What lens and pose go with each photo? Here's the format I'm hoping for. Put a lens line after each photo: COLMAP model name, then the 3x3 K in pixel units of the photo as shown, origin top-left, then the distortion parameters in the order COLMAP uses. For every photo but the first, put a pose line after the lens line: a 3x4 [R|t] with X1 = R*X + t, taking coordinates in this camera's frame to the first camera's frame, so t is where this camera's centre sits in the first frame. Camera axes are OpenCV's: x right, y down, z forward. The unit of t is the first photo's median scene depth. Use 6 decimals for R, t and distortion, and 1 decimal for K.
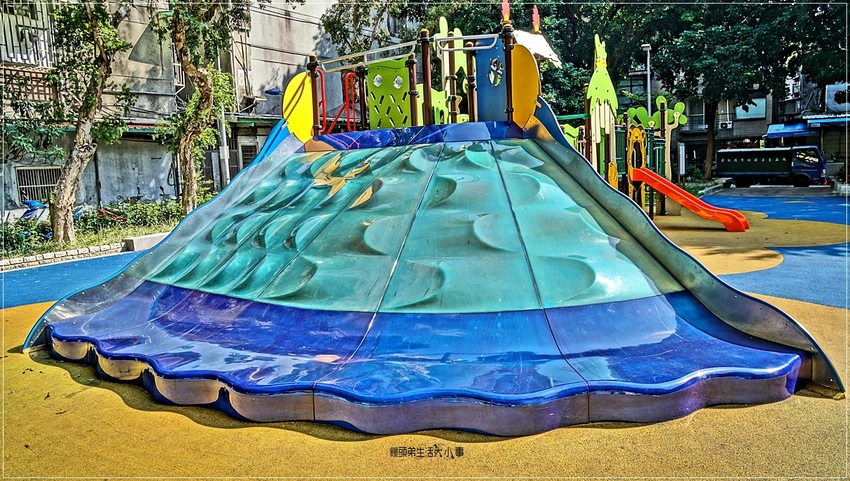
lens RADIAL K [[593.2, 0, 438.4], [0, 593.2, 233.5], [0, 0, 1]] dist [-0.132727, 0.099653]
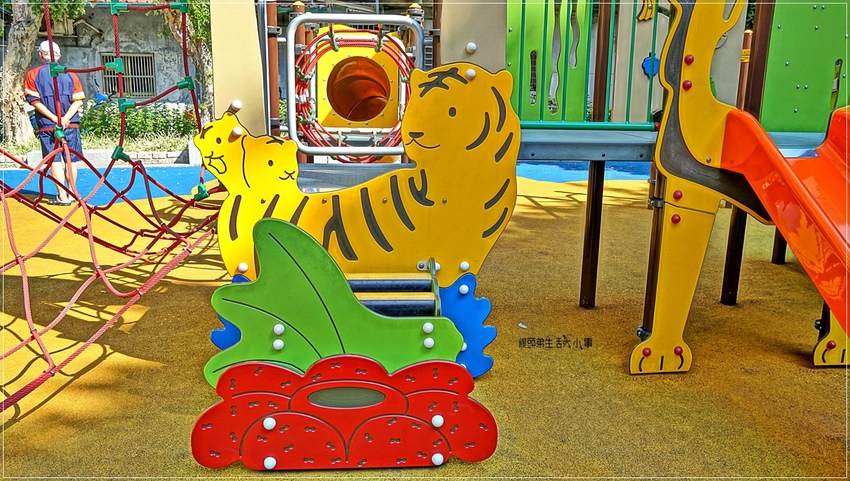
lens RADIAL K [[688.4, 0, 427.3], [0, 688.4, 244.0], [0, 0, 1]] dist [-0.081997, 0.032578]
pose [[0.678162, 0.217576, -0.701967, 0.310268], [-0.127622, 0.975524, 0.179071, -0.065049], [0.723747, -0.031853, 0.689330, 0.526533]]
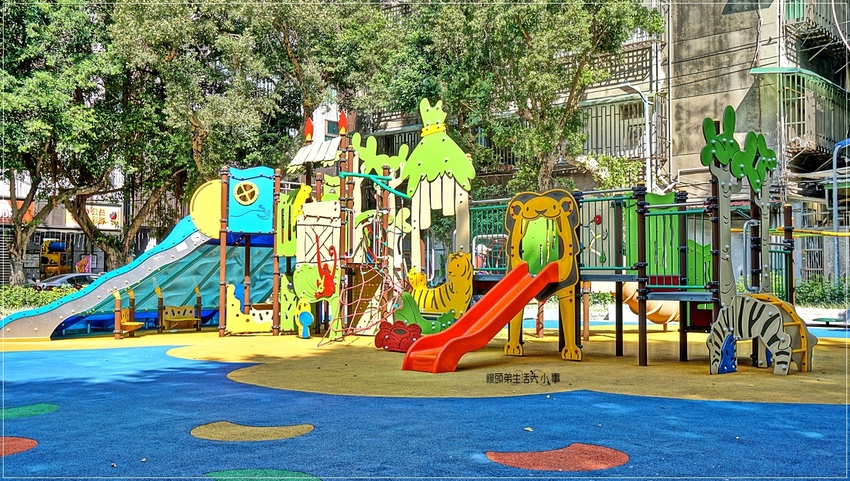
lens RADIAL K [[879.6, 0, 424.1], [0, 879.6, 245.2], [0, 0, 1]] dist [0.000990, 0.000000]
pose [[-0.154384, 0.006593, -0.987989, 0.911850], [-0.107763, 0.993900, 0.023472, -0.097989], [0.982116, 0.110092, -0.152732, 0.727034]]
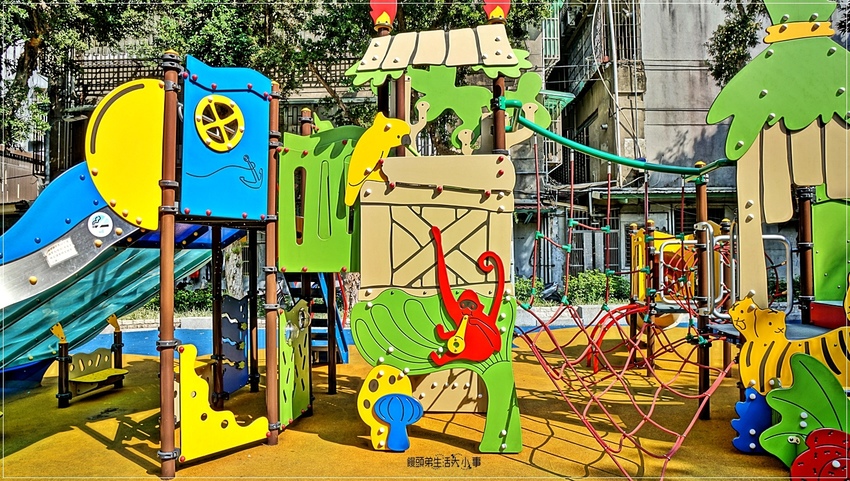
lens RADIAL K [[593.2, 0, 426.4], [0, 593.2, 241.9], [0, 0, 1]] dist [-0.132727, 0.099653]
pose [[0.510838, 0.014978, -0.859546, 0.303296], [-0.111974, 0.992490, -0.049253, -0.056195], [0.852353, 0.121407, 0.508679, 0.353425]]
